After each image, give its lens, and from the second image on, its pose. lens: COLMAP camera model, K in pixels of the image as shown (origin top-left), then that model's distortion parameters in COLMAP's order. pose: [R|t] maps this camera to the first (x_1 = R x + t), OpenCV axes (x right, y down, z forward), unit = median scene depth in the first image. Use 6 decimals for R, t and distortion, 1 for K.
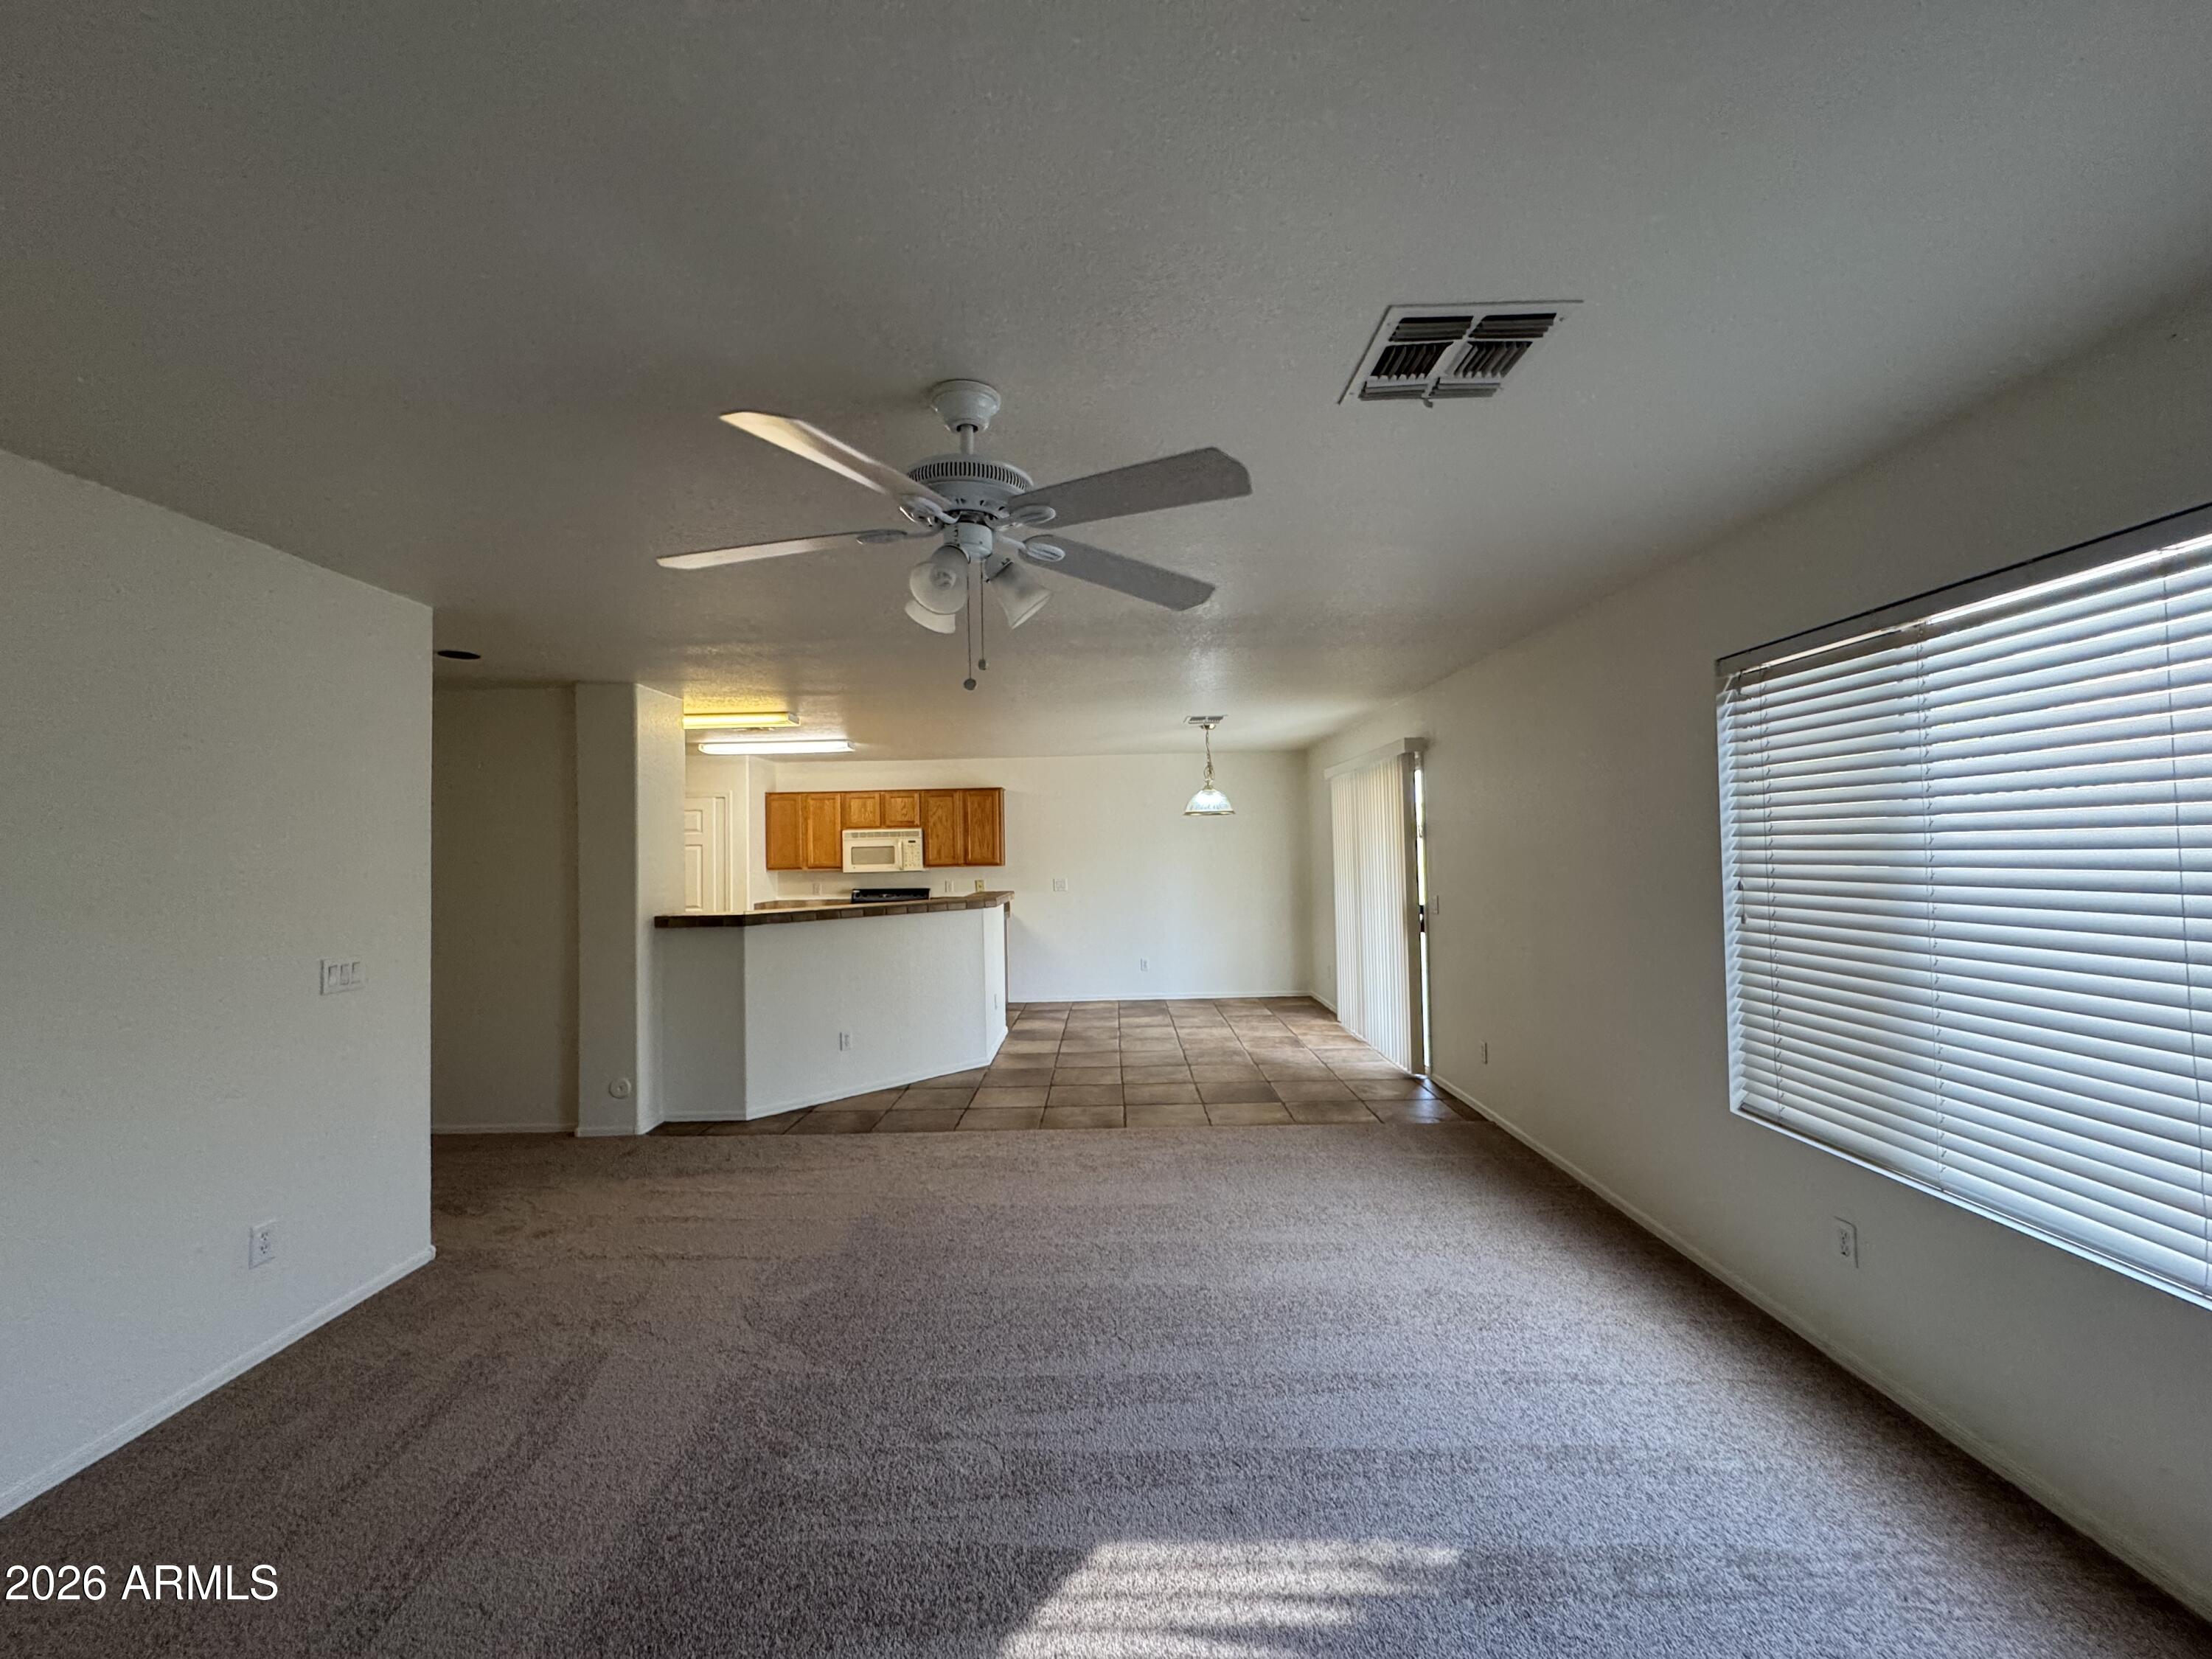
lens RADIAL K [[881.9, 0, 1110.8], [0, 881.9, 822.1], [0, 0, 1]] dist [-0.003047, 0.000532]
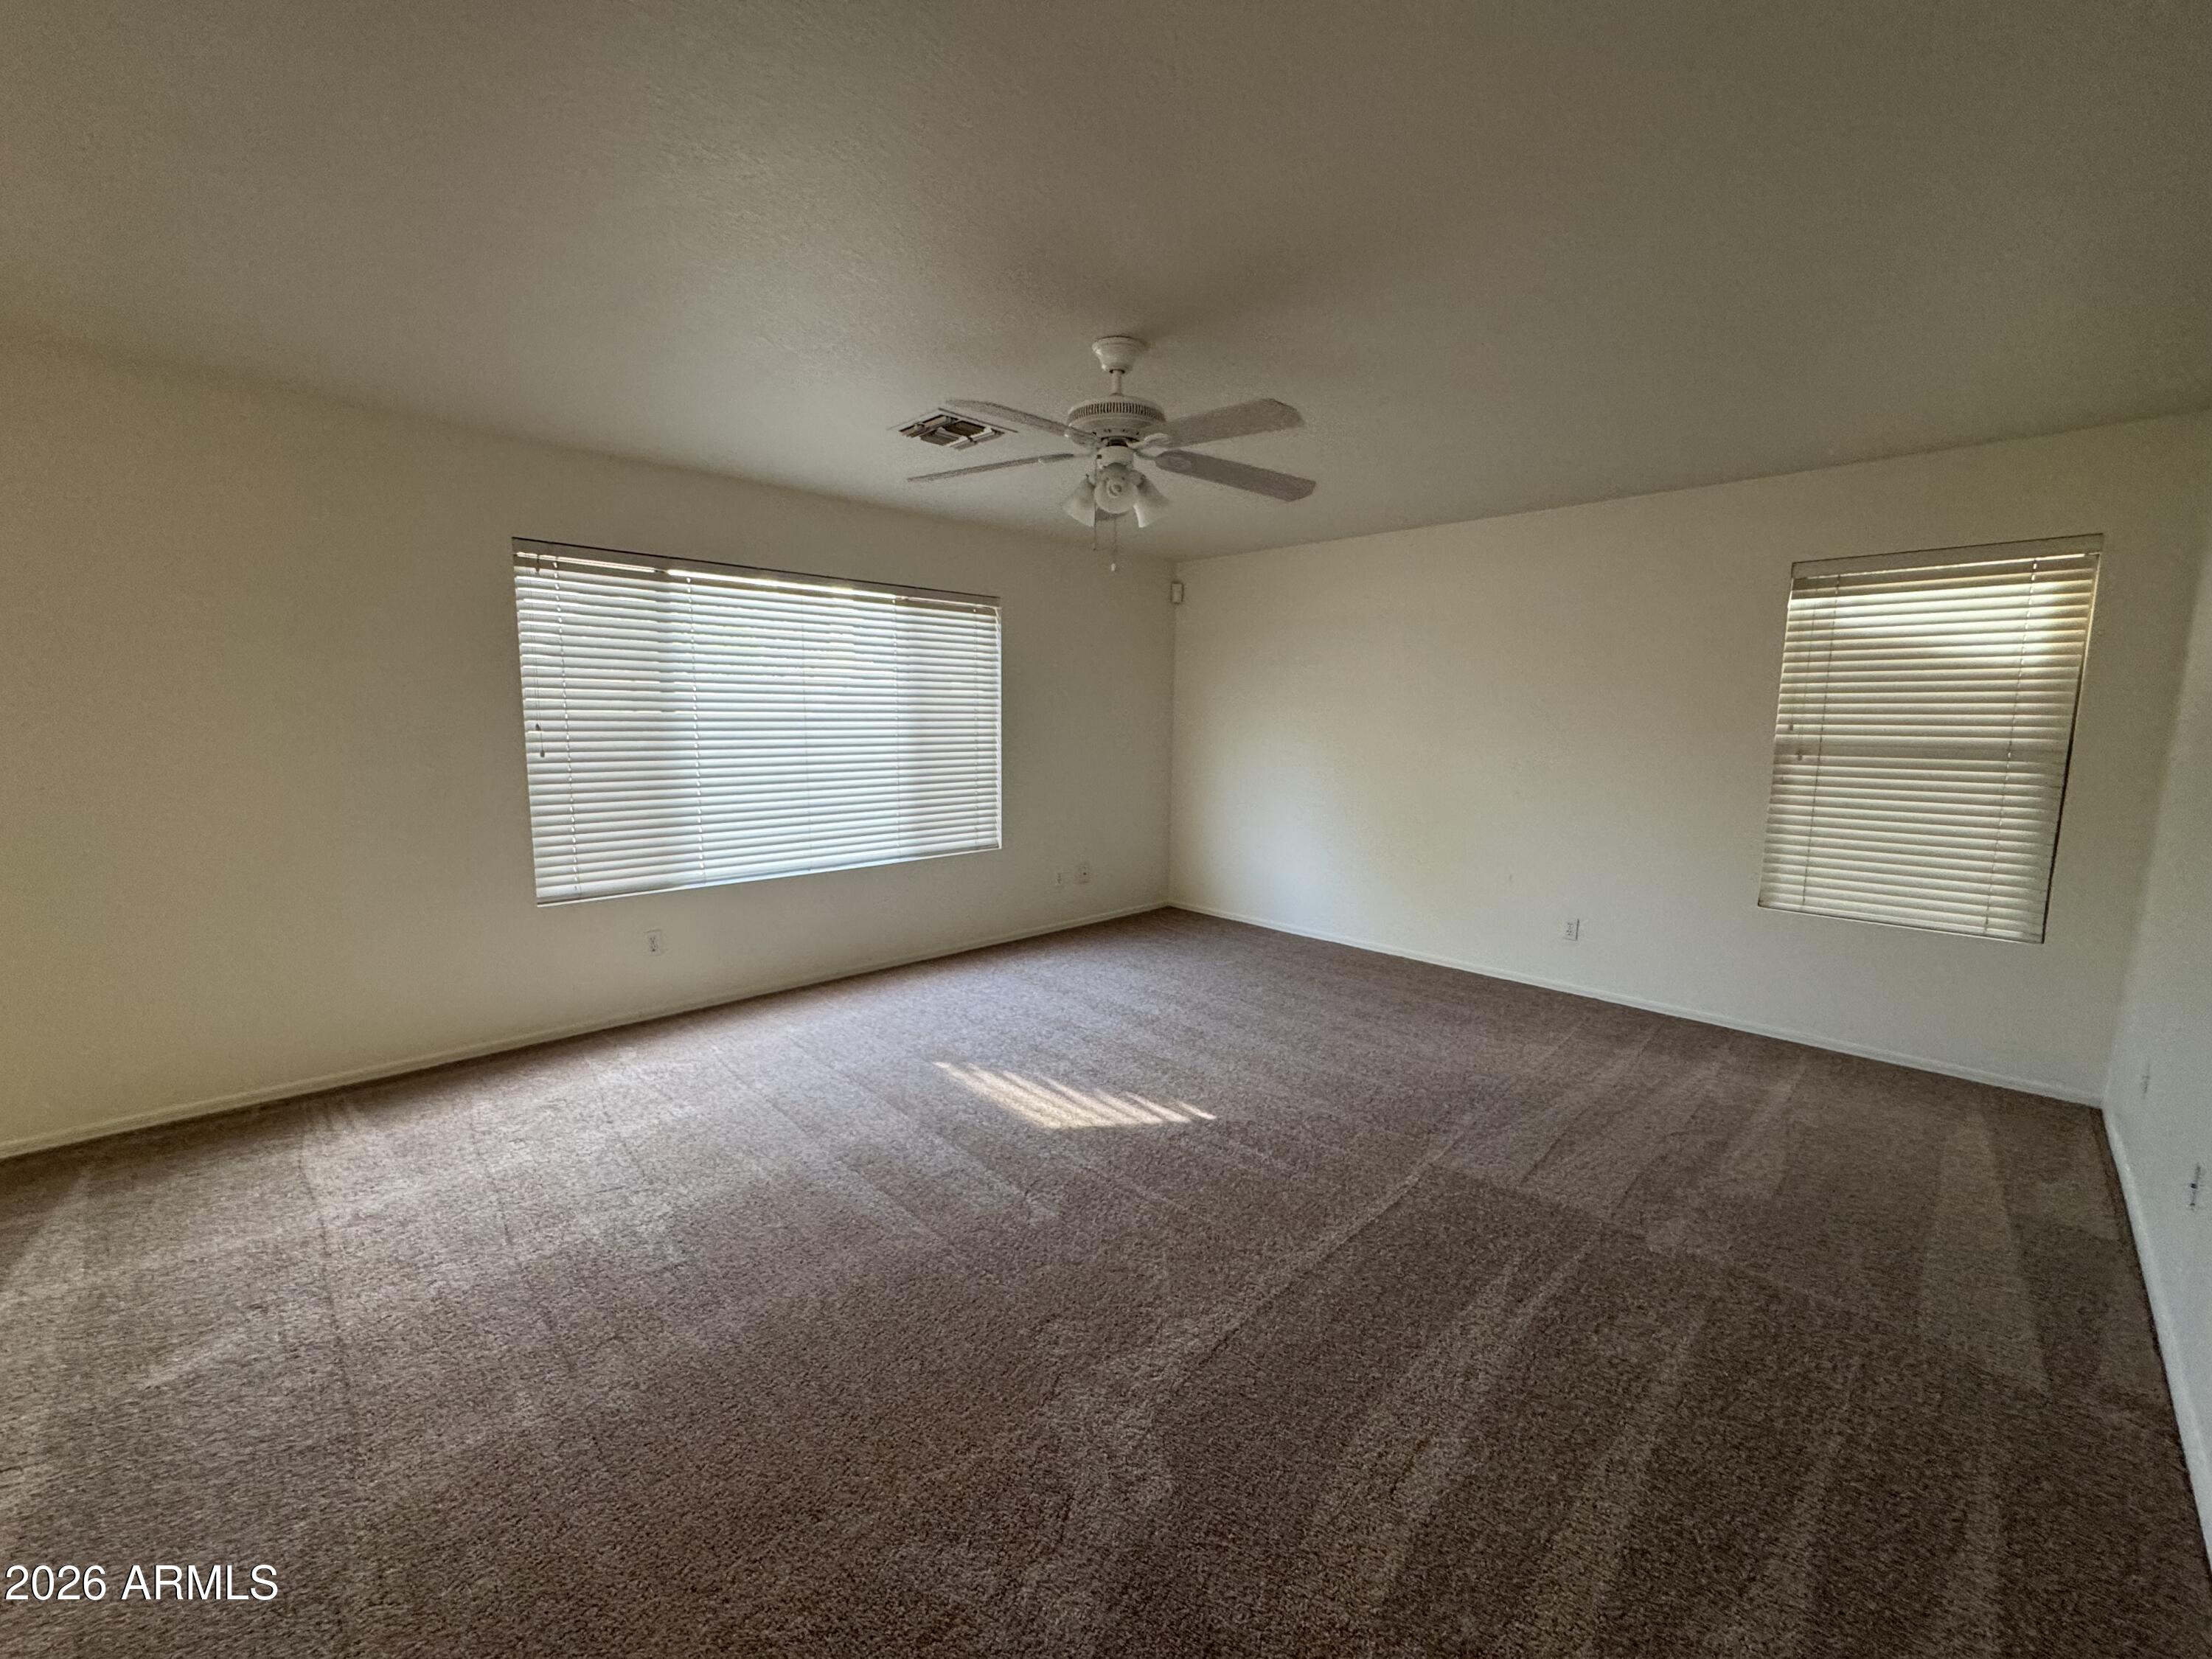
lens RADIAL K [[881.9, 0, 1114.3], [0, 881.9, 832.5], [0, 0, 1]] dist [-0.003047, 0.000532]
pose [[-0.699067, -0.082732, 0.710254, -0.256016], [-0.020801, 0.995217, 0.095452, 0.028956], [-0.714754, 0.051953, -0.697444, 0.435194]]
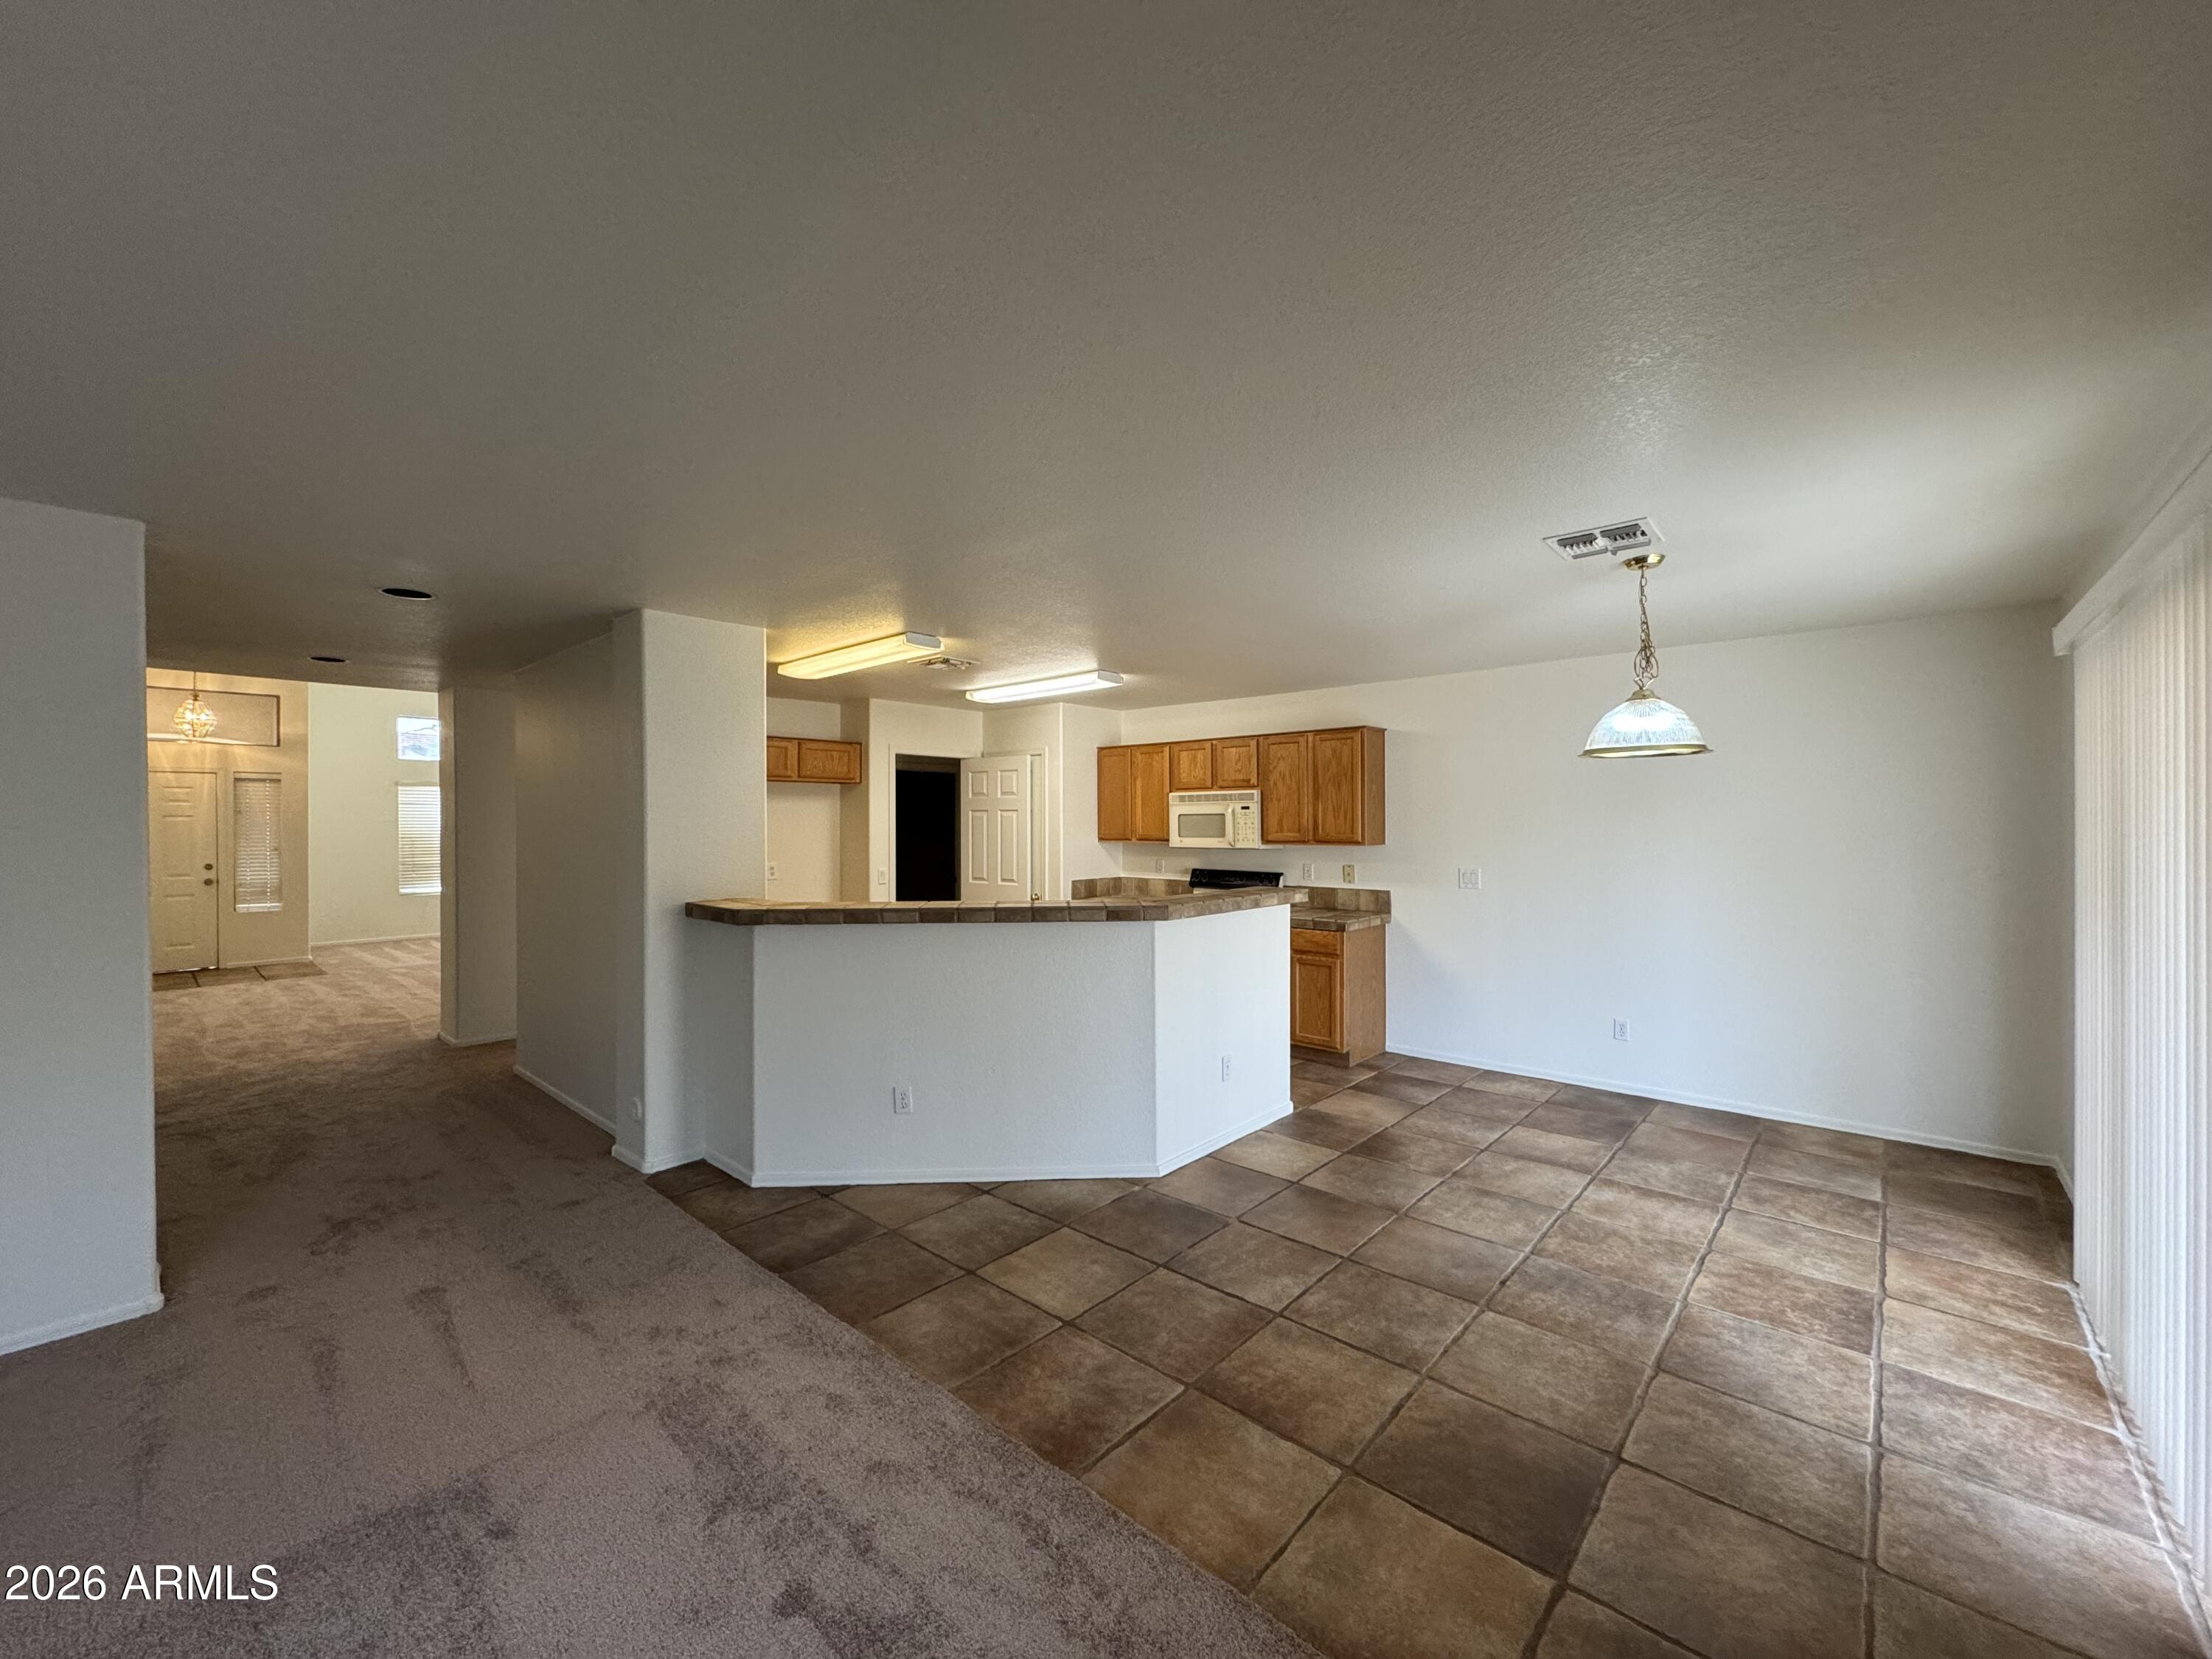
lens RADIAL K [[881.9, 0, 1105.9], [0, 881.9, 825.5], [0, 0, 1]] dist [-0.003047, 0.000532]
pose [[0.744234, 0.019971, -0.667620, 0.171657], [0.011352, 0.999030, 0.042539, 0.004632], [0.667822, -0.039238, 0.743286, 0.386321]]
